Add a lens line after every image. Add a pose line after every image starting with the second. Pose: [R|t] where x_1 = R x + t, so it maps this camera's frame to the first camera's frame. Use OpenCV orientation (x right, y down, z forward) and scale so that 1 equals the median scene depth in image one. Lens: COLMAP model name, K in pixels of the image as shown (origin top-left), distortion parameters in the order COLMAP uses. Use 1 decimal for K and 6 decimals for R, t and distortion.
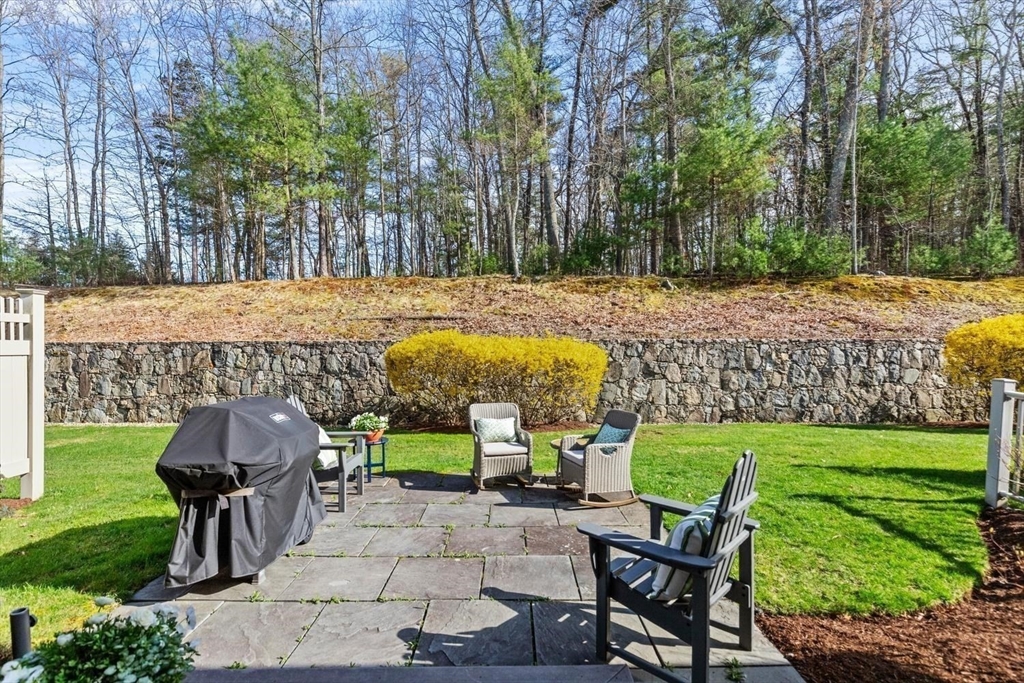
lens RADIAL K [[495.9, 0, 511.5], [0, 495.9, 349.6], [0, 0, 1]] dist [-0.001386, -0.000056]
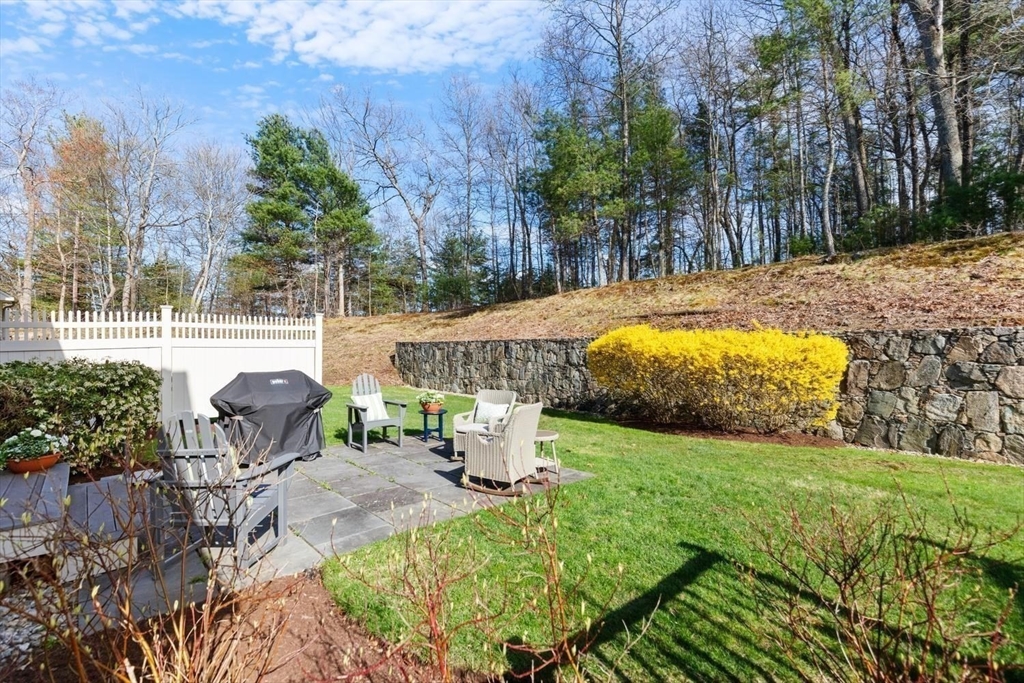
lens RADIAL K [[476.1, 0, 511.6], [0, 476.1, 333.5], [0, 0, 1]] dist [0.003090, 0.000373]
pose [[0.648118, -0.022344, -0.761212, 0.405418], [-0.000744, 0.999550, -0.029974, 0.005841], [0.761539, 0.019993, 0.647810, 0.154518]]
